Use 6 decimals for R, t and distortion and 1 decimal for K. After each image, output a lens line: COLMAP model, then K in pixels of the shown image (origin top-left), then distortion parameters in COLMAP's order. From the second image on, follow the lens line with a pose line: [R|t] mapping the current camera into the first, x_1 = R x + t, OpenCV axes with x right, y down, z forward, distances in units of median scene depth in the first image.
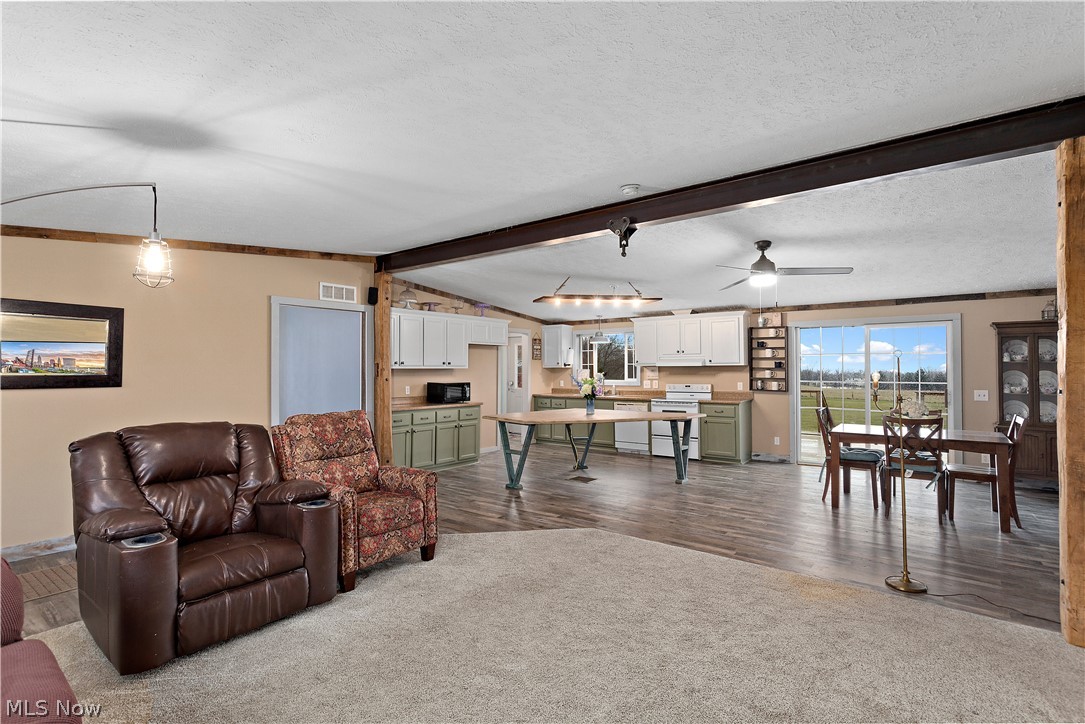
lens RADIAL K [[517.0, 0, 547.1], [0, 517.0, 358.6], [0, 0, 1]] dist [0.003346, 0.000114]
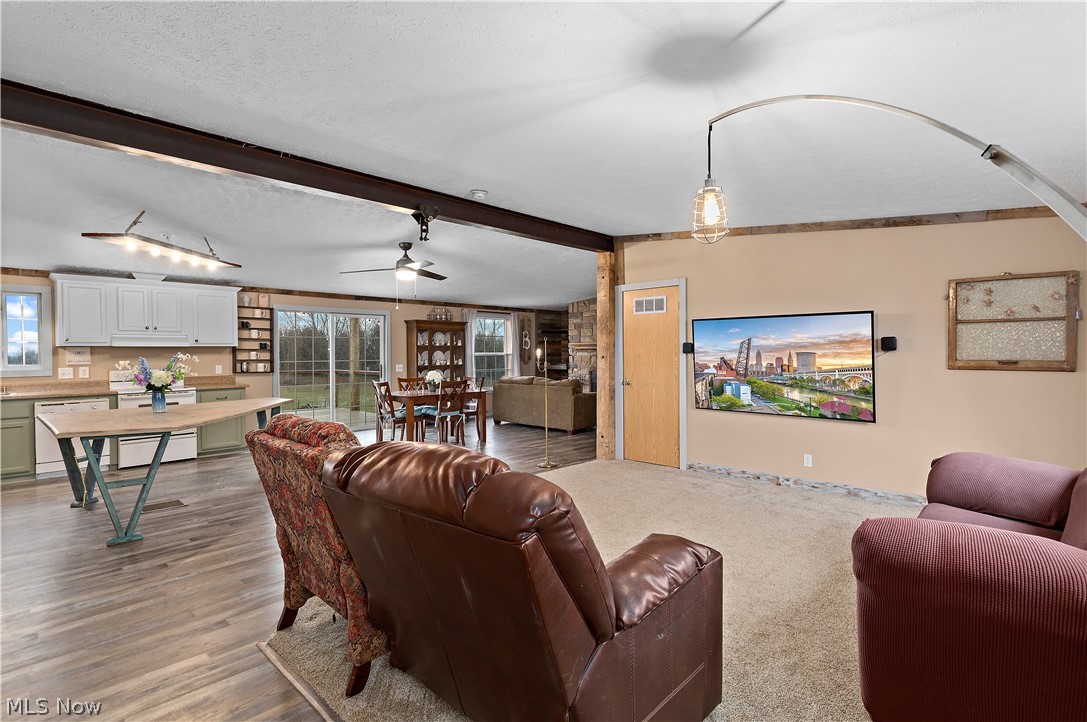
lens RADIAL K [[517.9, 0, 542.4], [0, 517.9, 357.7], [0, 0, 1]] dist [0.003346, 0.000114]
pose [[0.112121, -0.011741, 0.993625, -0.489894], [-0.013339, 0.999822, 0.013320, 0.014115], [-0.993605, -0.014747, 0.111944, 0.353254]]
